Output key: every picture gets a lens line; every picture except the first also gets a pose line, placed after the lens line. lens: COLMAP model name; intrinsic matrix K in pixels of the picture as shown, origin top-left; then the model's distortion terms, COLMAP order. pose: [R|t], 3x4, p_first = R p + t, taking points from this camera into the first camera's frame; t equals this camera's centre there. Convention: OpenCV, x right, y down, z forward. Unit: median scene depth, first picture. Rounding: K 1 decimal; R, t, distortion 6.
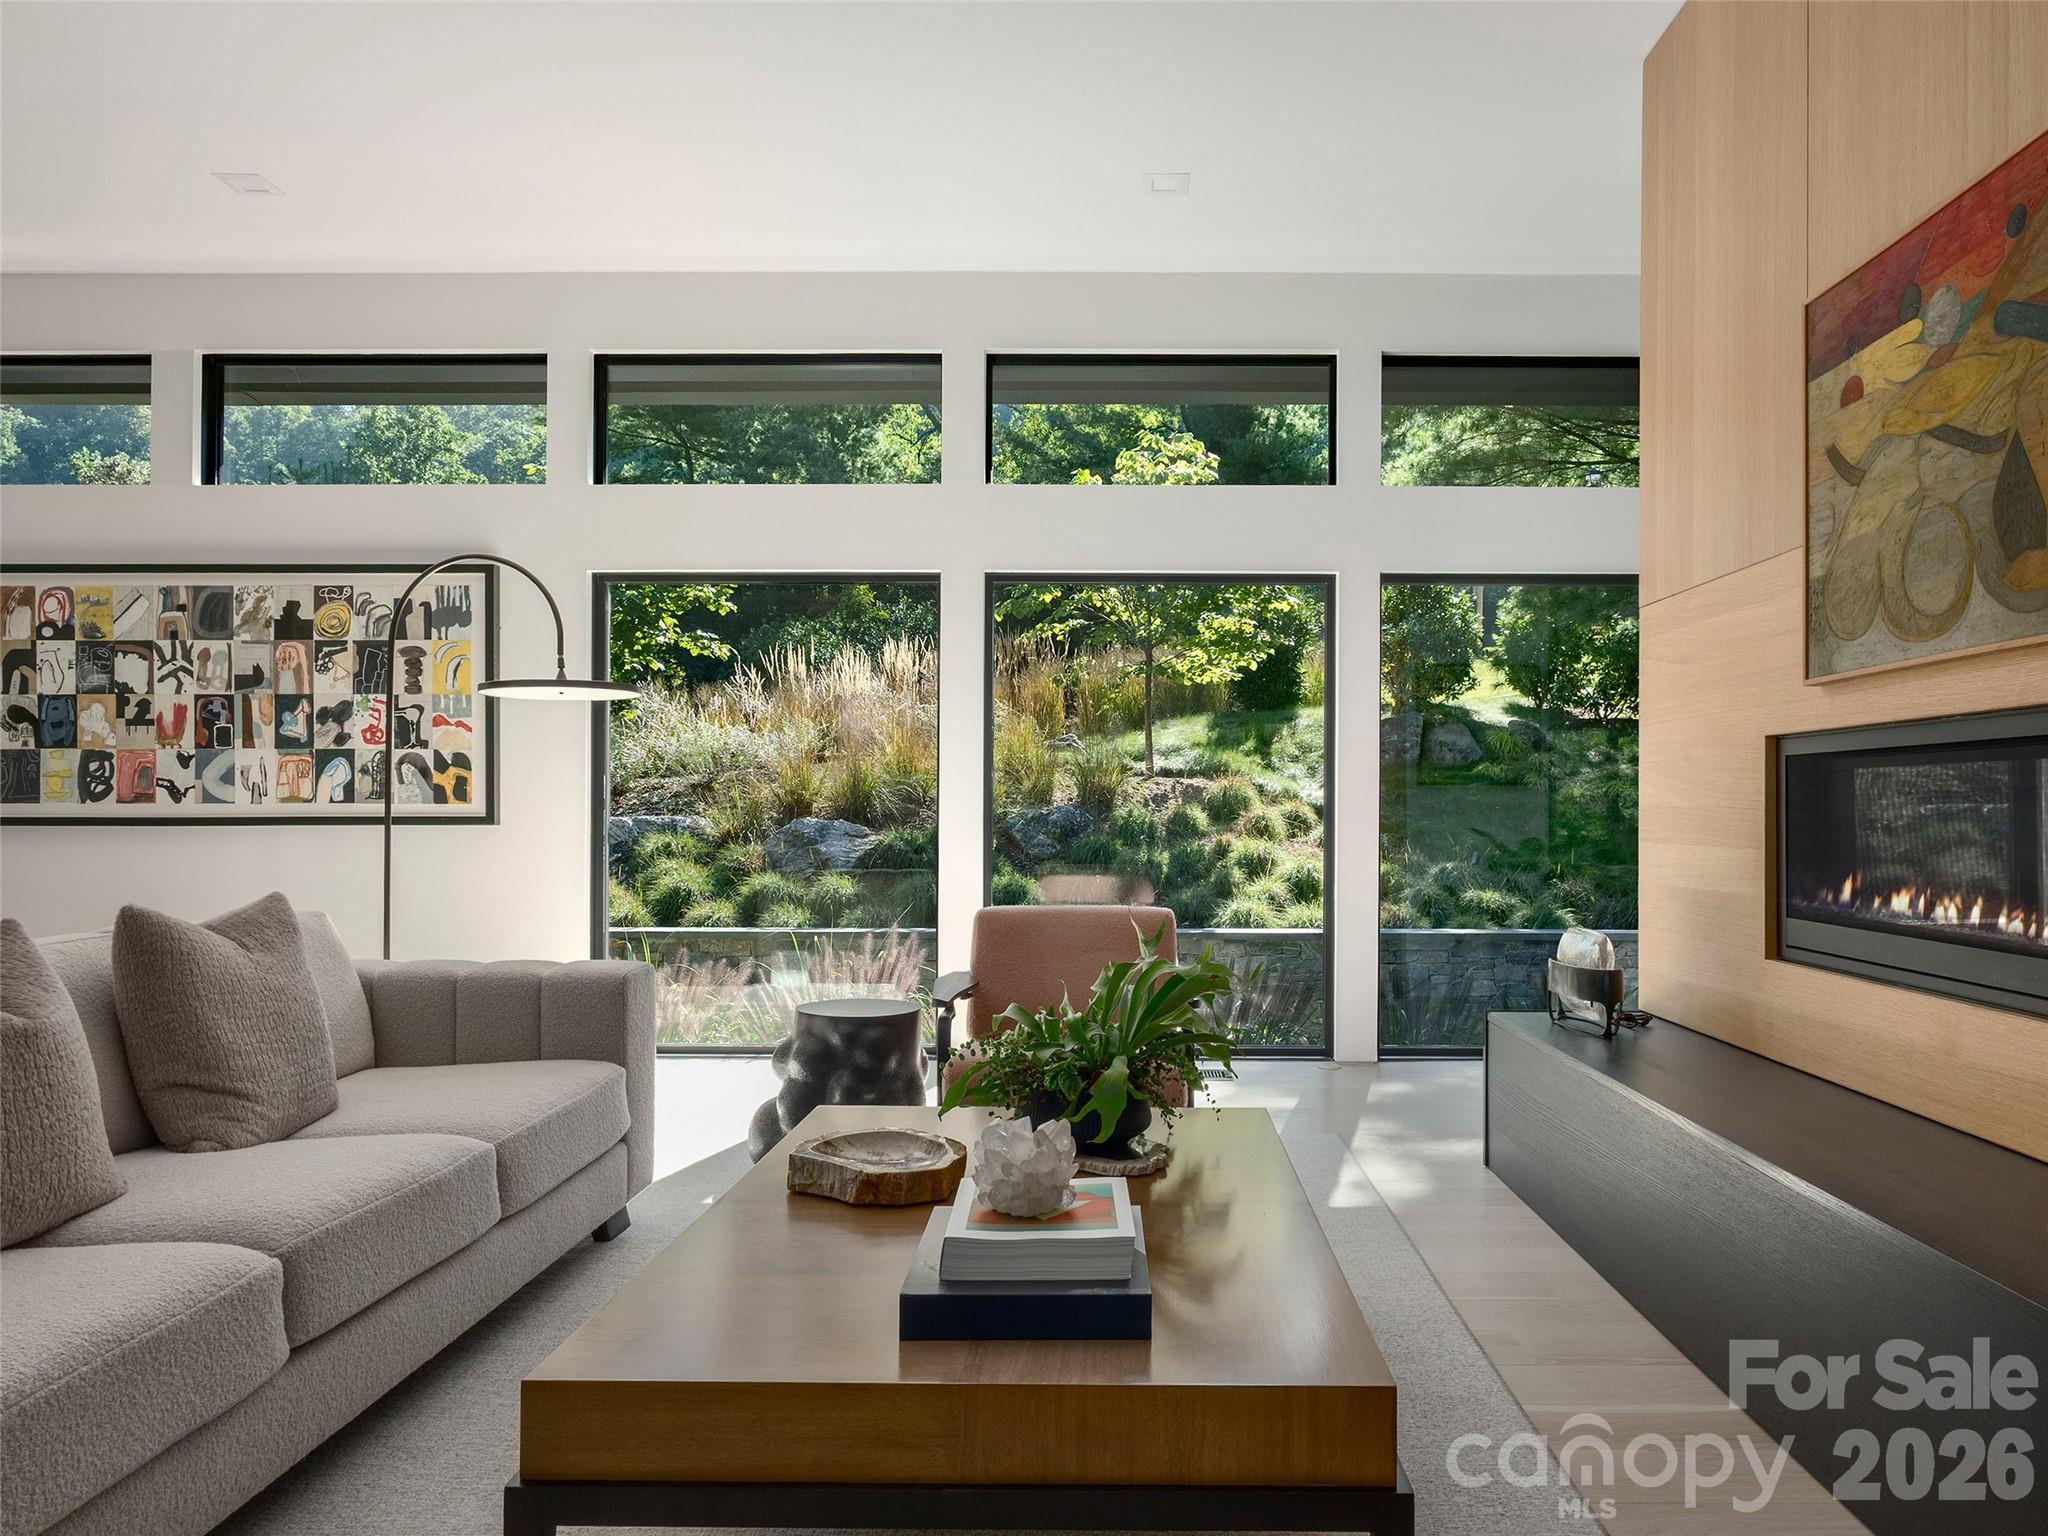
lens RADIAL K [[1254.2, 0, 1059.7], [0, 1254.2, 817.7], [0, 0, 1]] dist [0.020423, 0.000358]
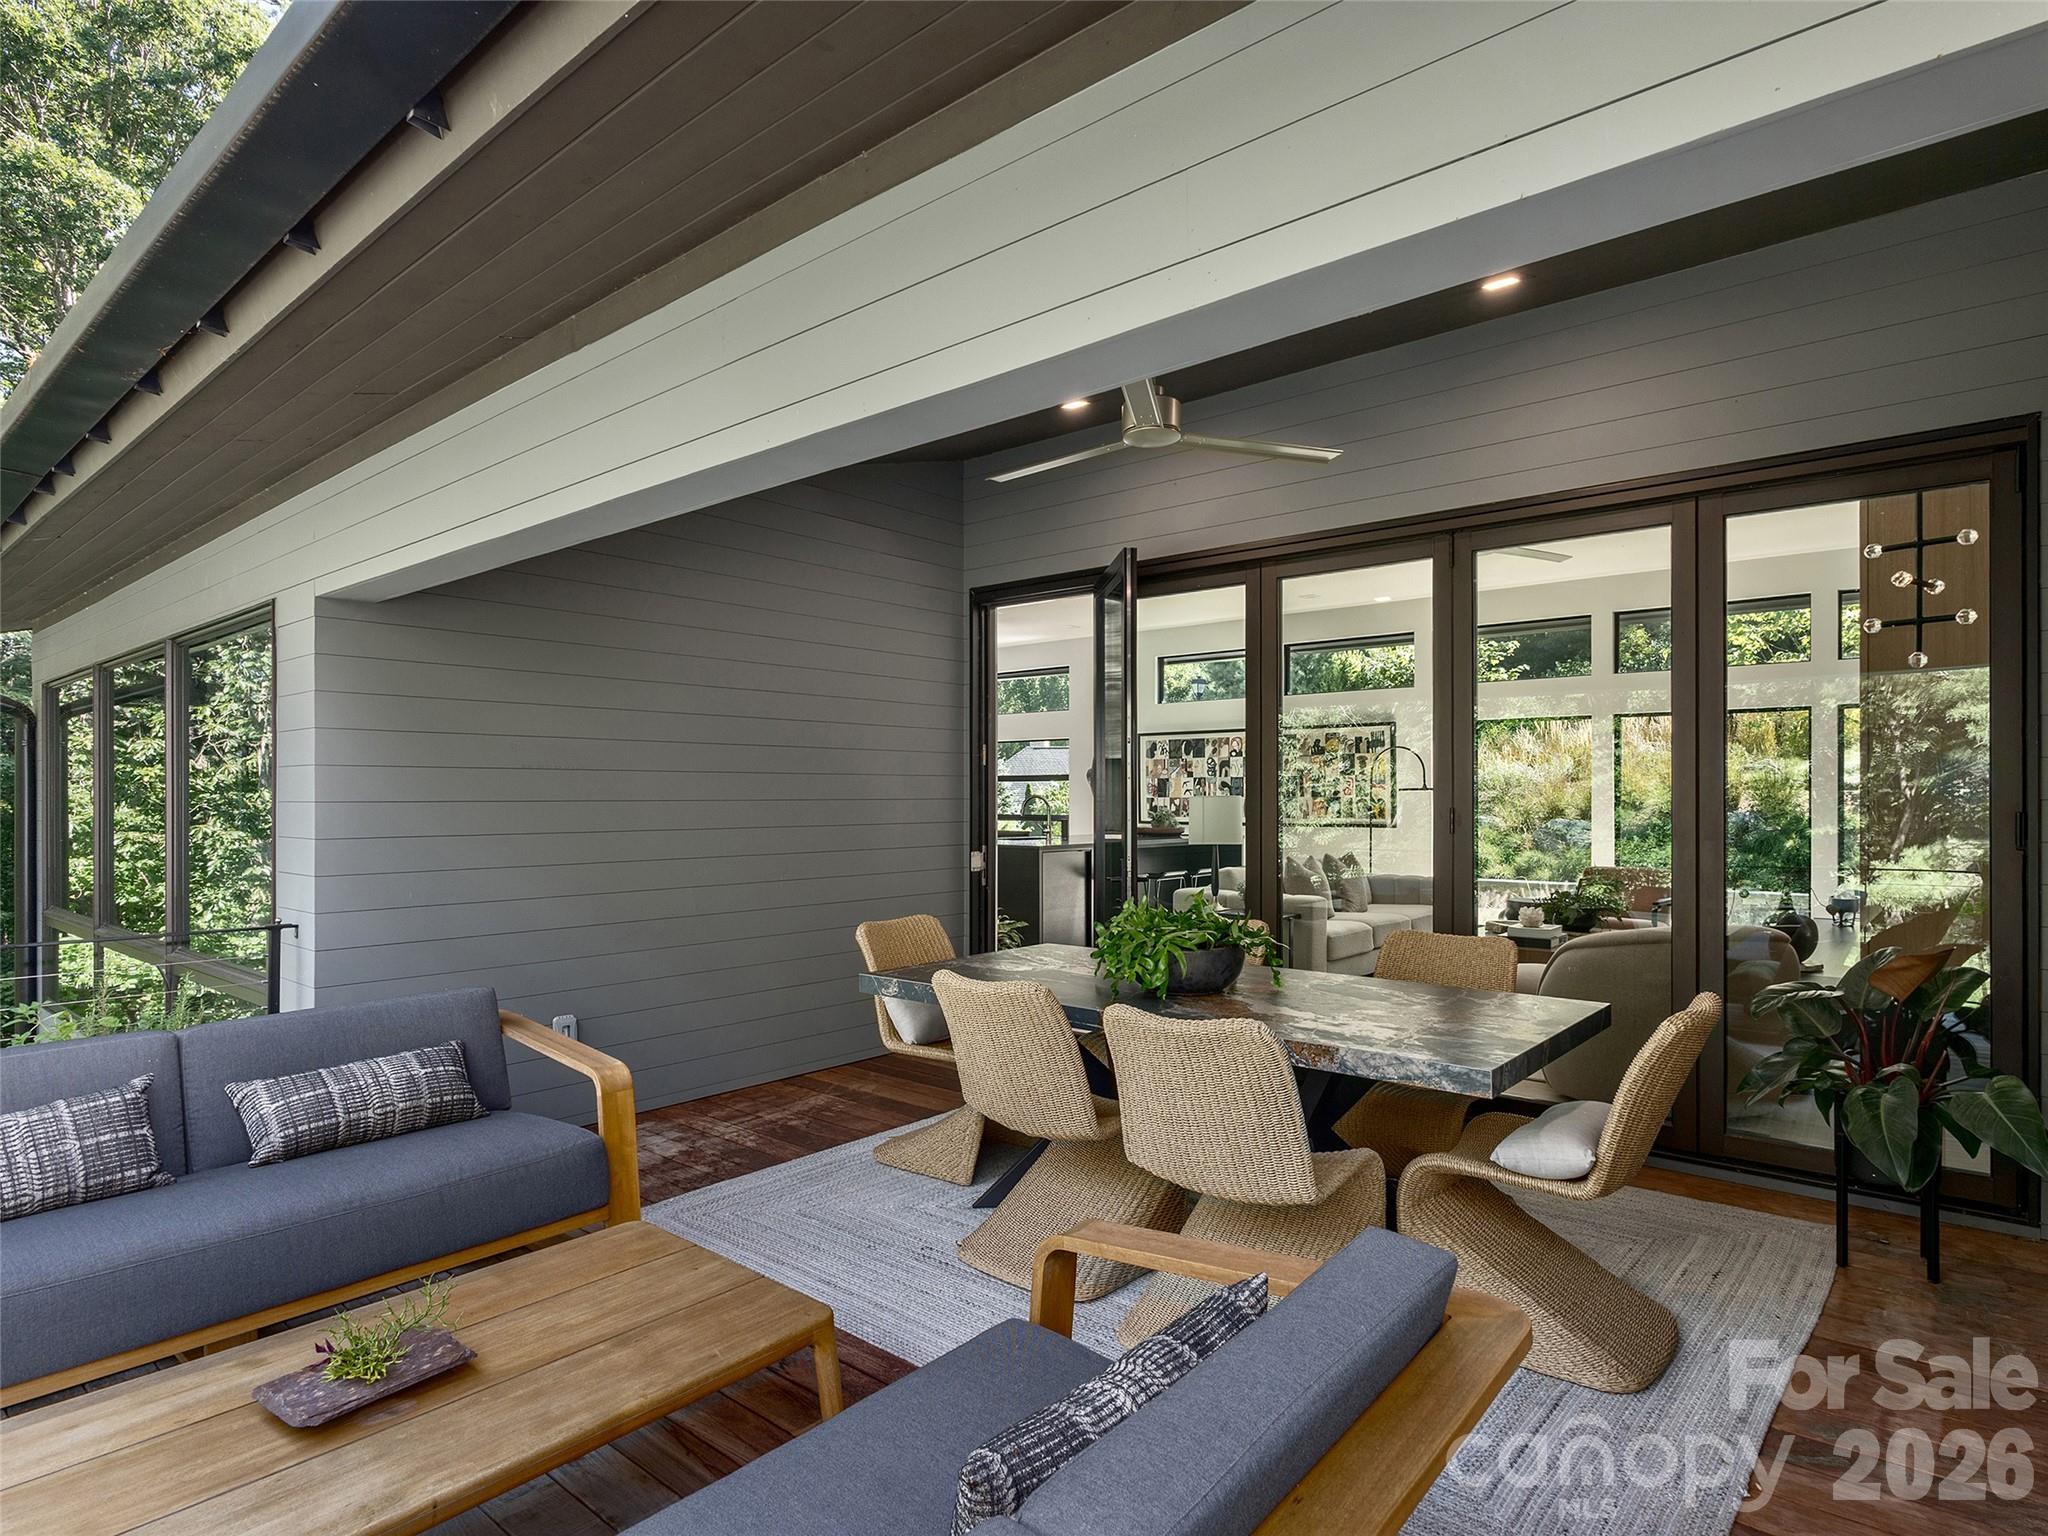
lens RADIAL K [[1091.0, 0, 1029.5], [0, 1091.0, 786.9], [0, 0, 1]] dist [-0.012573, -0.000119]
pose [[0.758657, -0.012519, -0.651370, 0.389026], [0.004101, 0.999887, -0.014440, -0.045250], [0.651477, 0.008284, 0.758623, -1.057923]]
